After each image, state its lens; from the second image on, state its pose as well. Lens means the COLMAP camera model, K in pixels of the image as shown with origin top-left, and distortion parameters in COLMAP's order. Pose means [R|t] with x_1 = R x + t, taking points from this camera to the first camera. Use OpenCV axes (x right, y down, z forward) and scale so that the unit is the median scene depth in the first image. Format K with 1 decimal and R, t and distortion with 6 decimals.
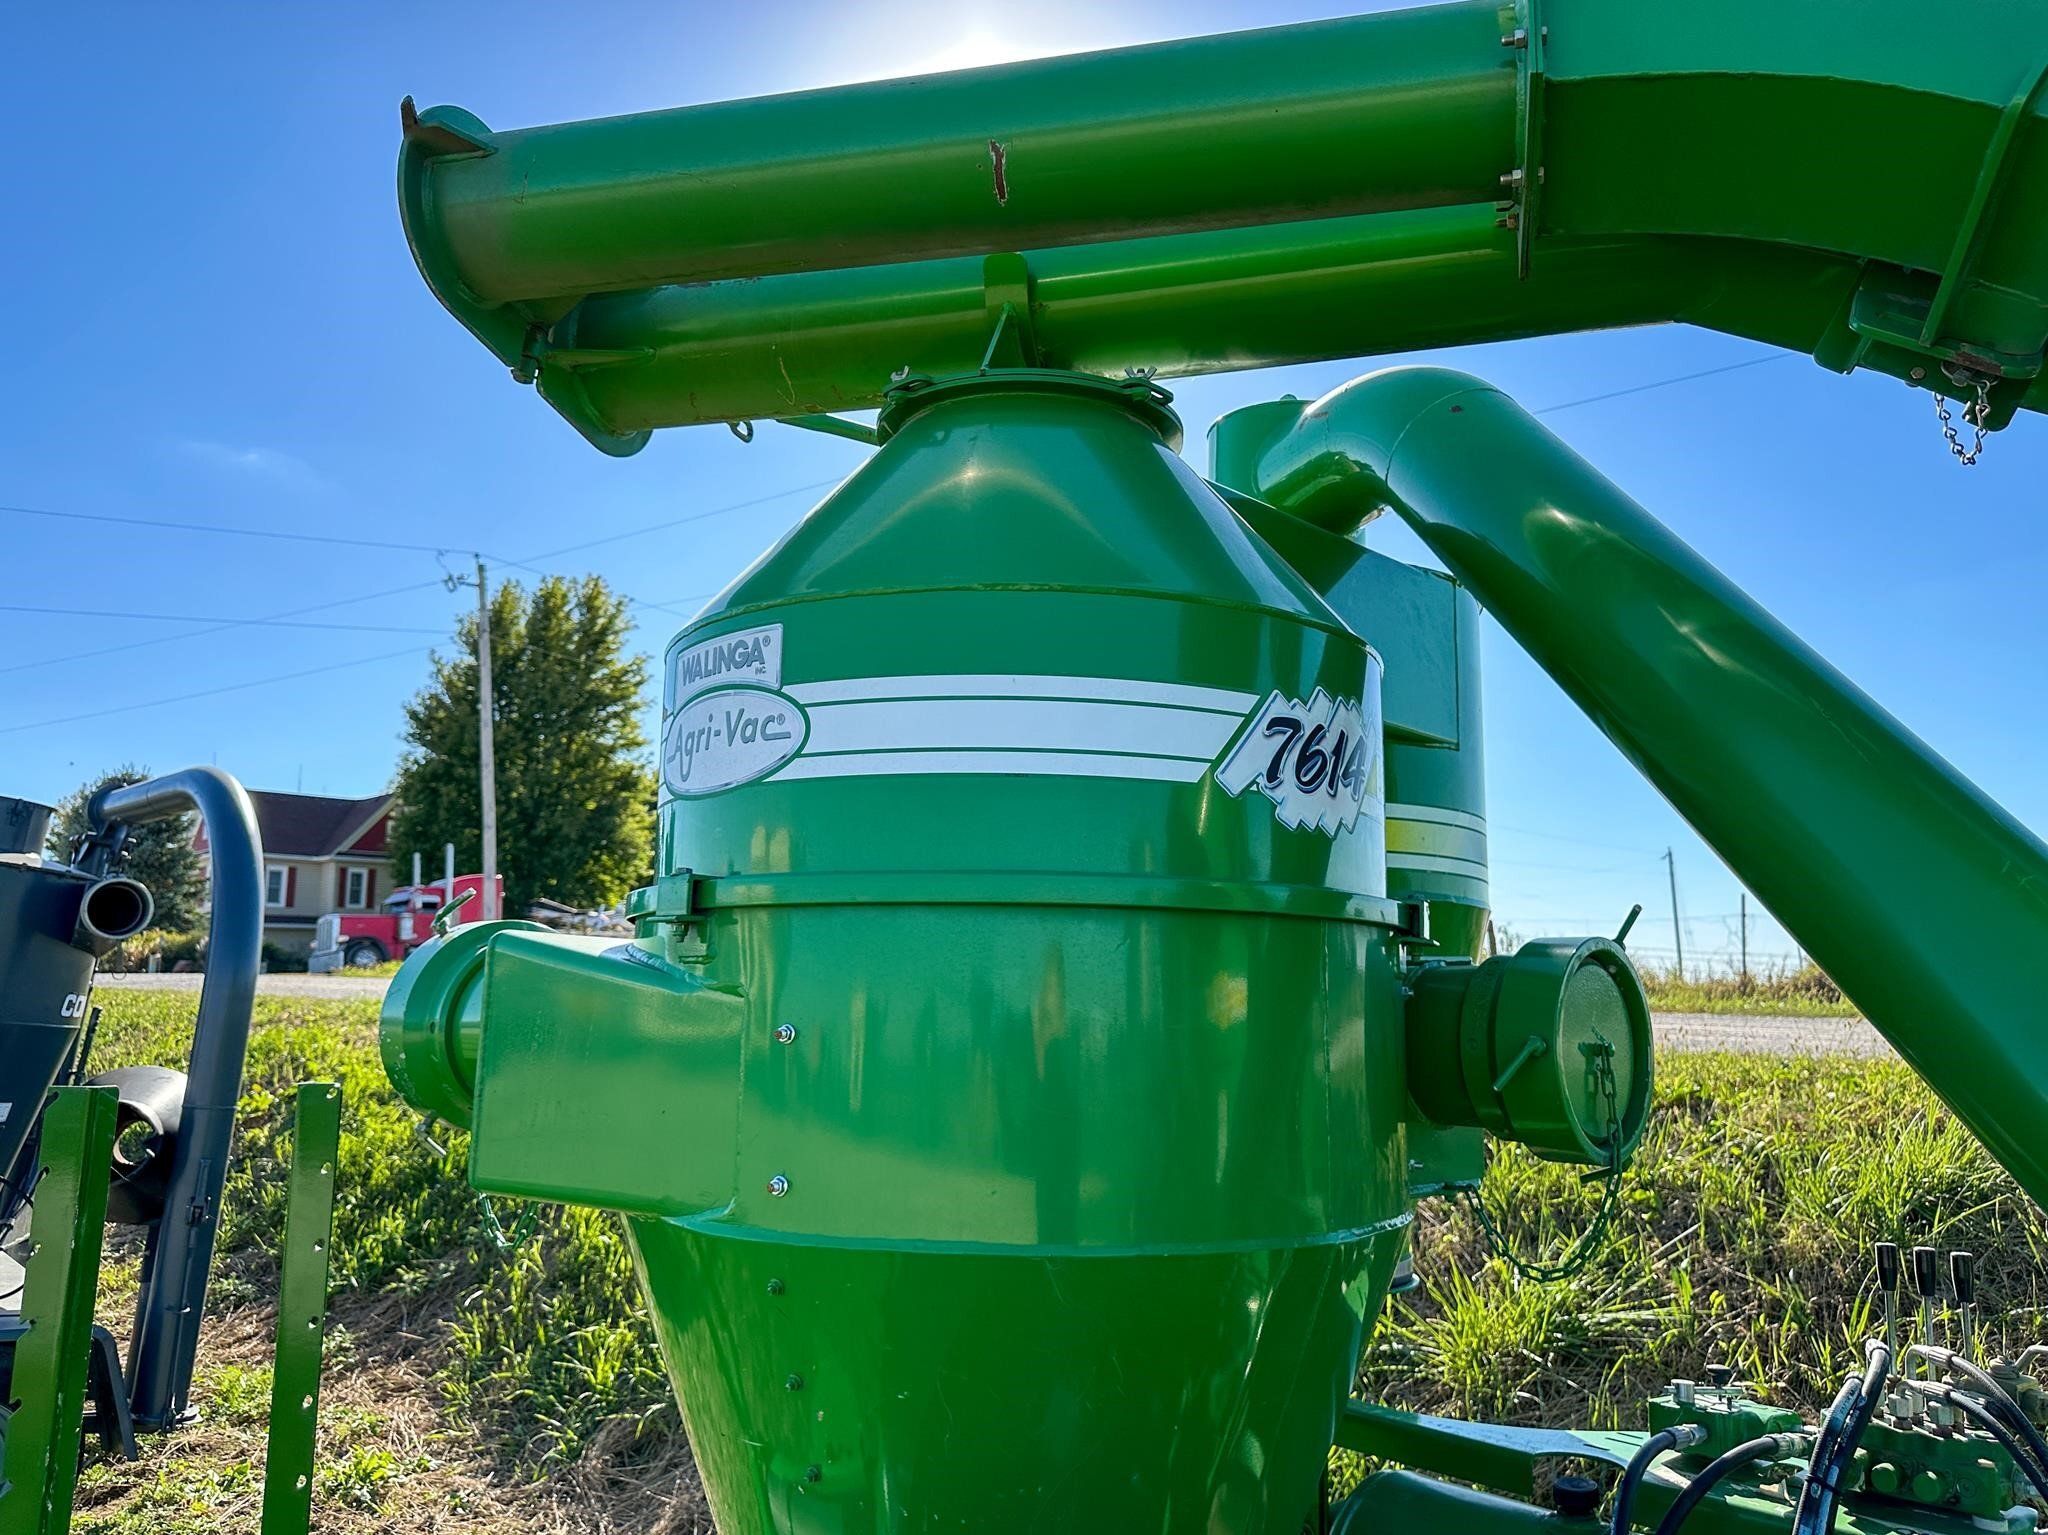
lens RADIAL K [[1454.1, 0, 1045.0], [0, 1454.1, 771.1], [0, 0, 1]] dist [0.089725, -0.129865]
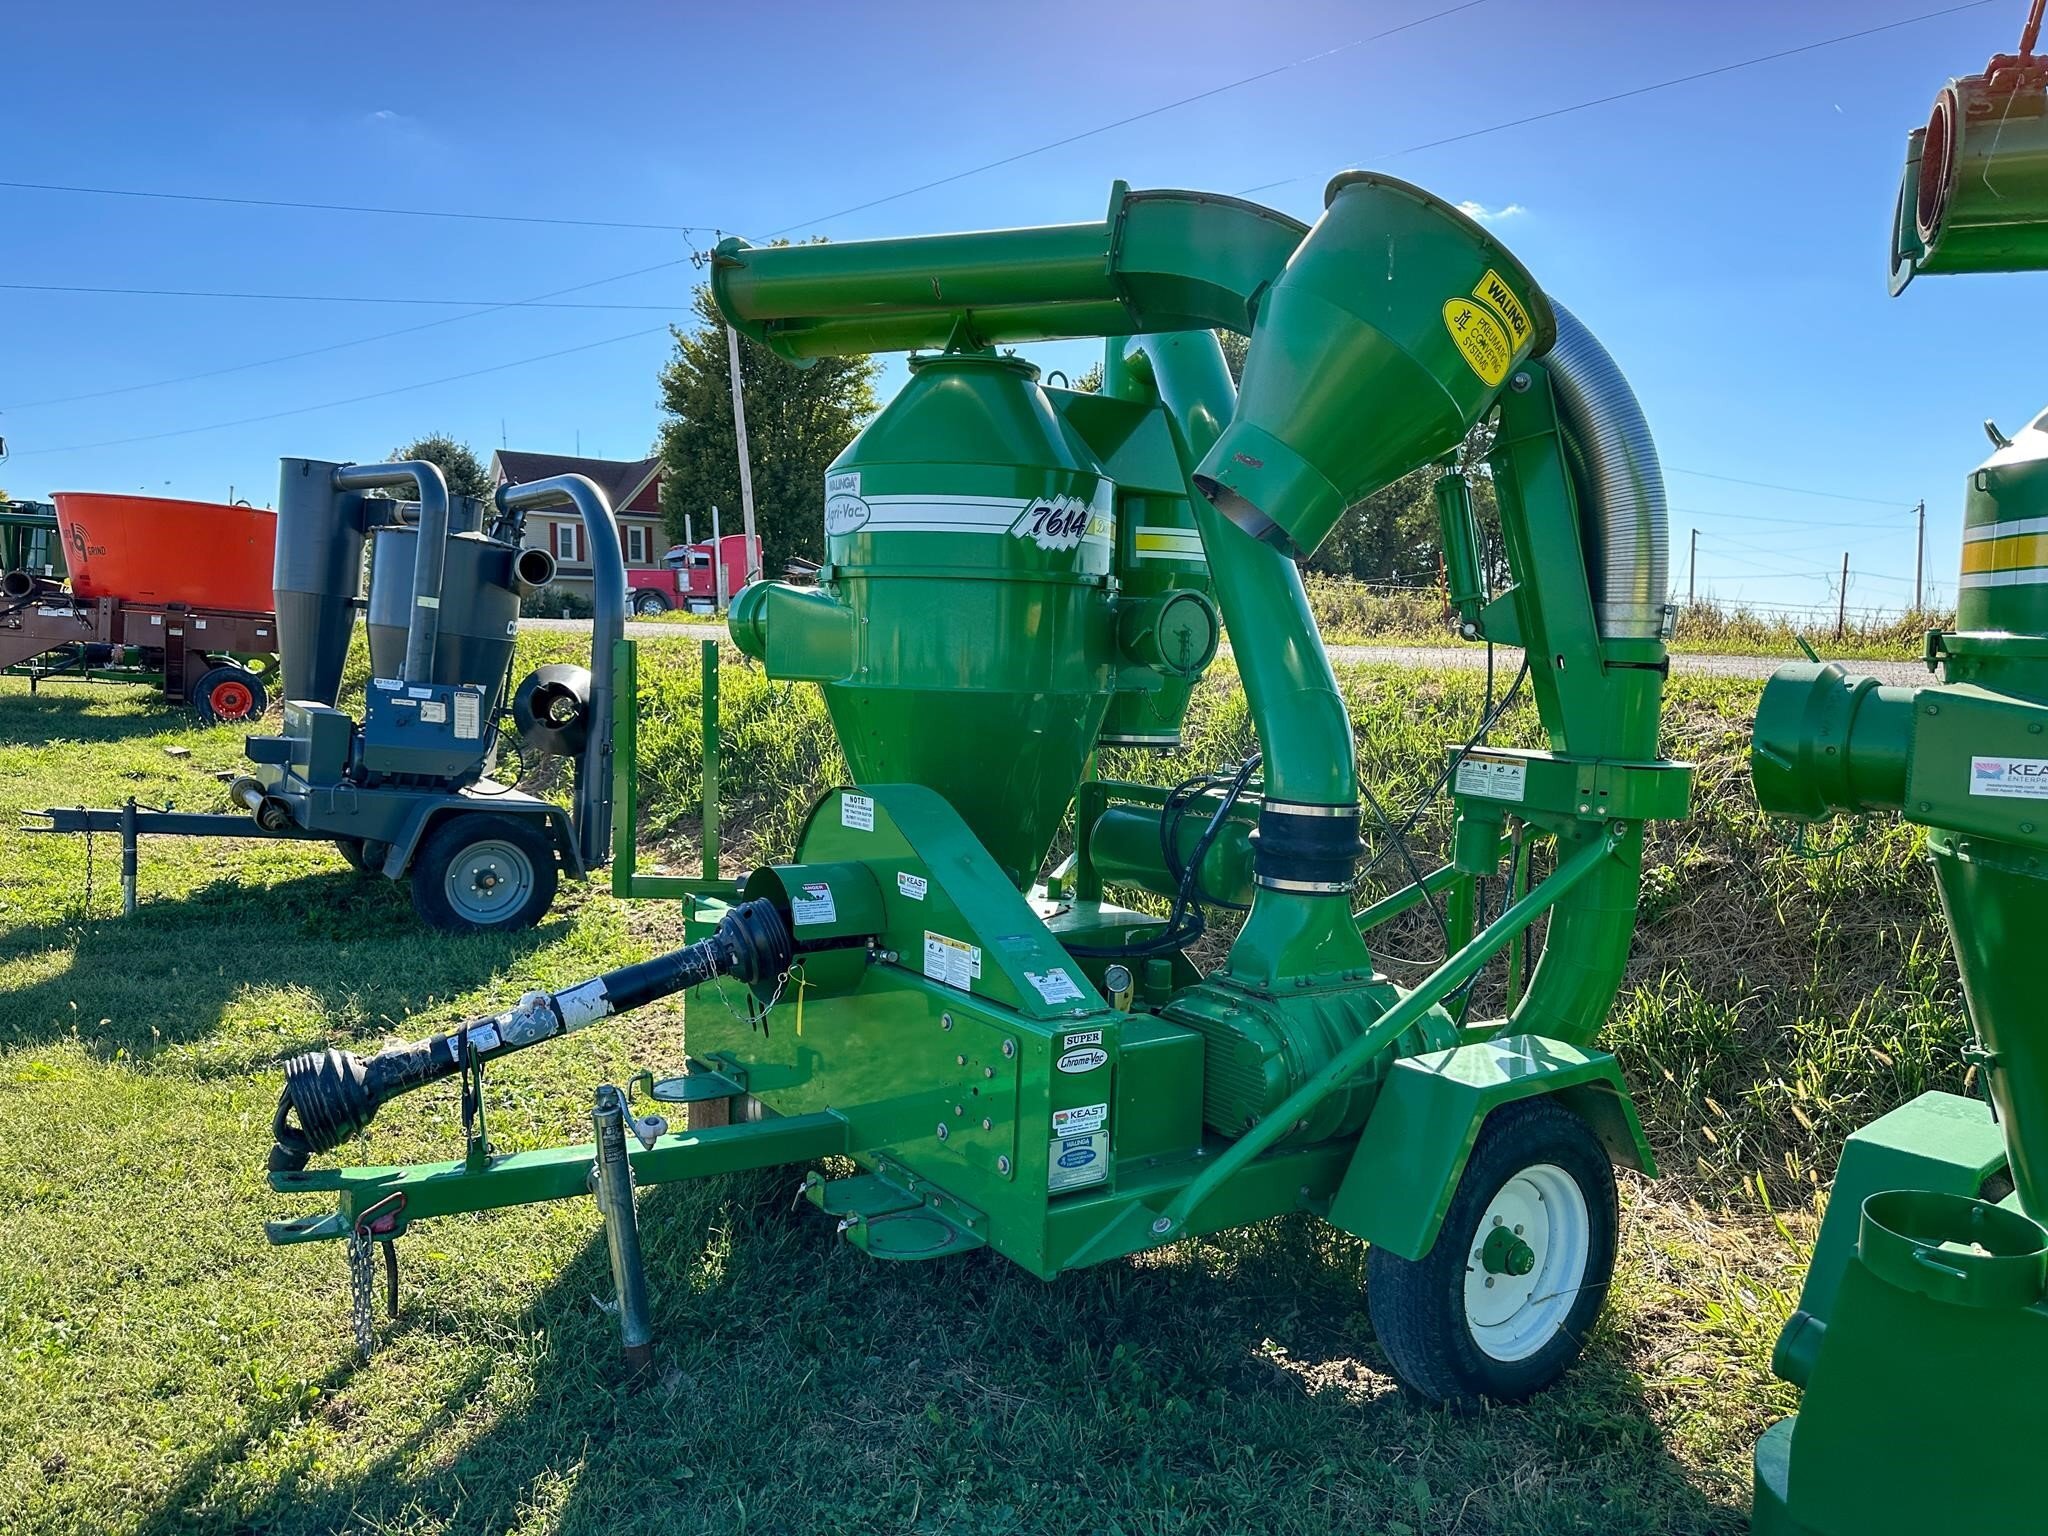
lens RADIAL K [[1362.1, 0, 1090.4], [0, 1362.1, 801.6], [0, 0, 1]] dist [0.084027, -0.105923]
pose [[0.992669, 0.023524, -0.118551, 0.184368], [0.008203, 0.965501, 0.260270, -0.055249], [0.120583, -0.259335, 0.958230, -0.511504]]
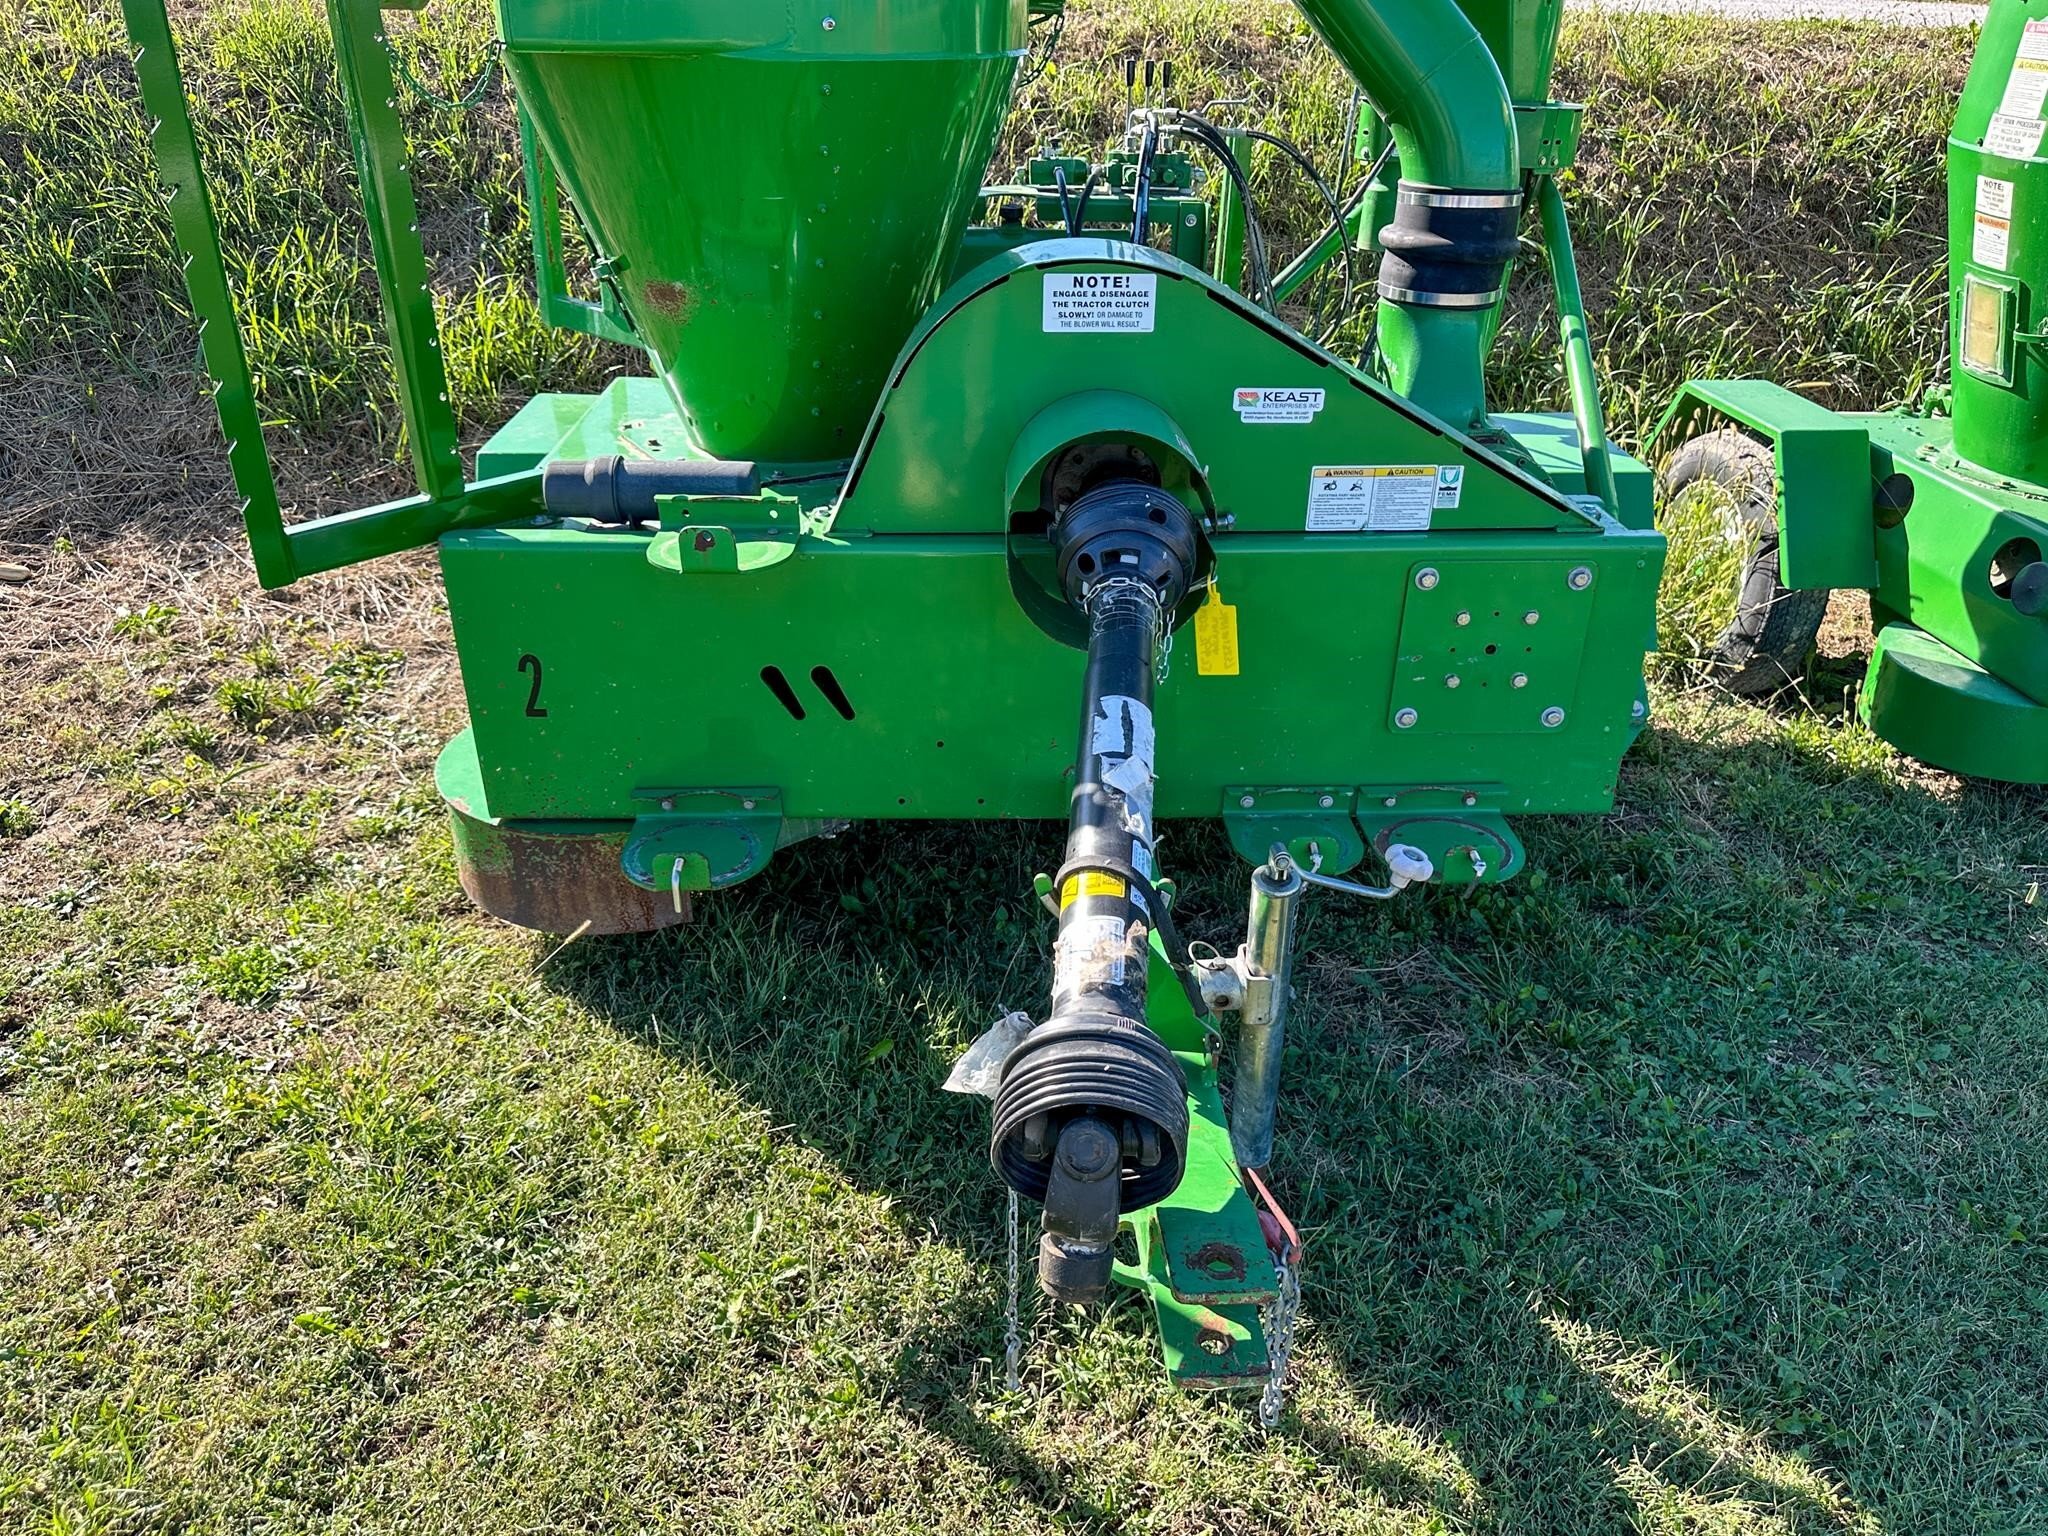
lens RADIAL K [[1408.4, 0, 1024.0], [0, 1408.4, 768.0], [0, 0, 1]] dist [0.080087, -0.102904]
pose [[0.682585, -0.356691, 0.637847, -0.392779], [-0.124830, 0.803066, 0.582669, -0.000170], [-0.720066, -0.477344, 0.503635, -0.098231]]
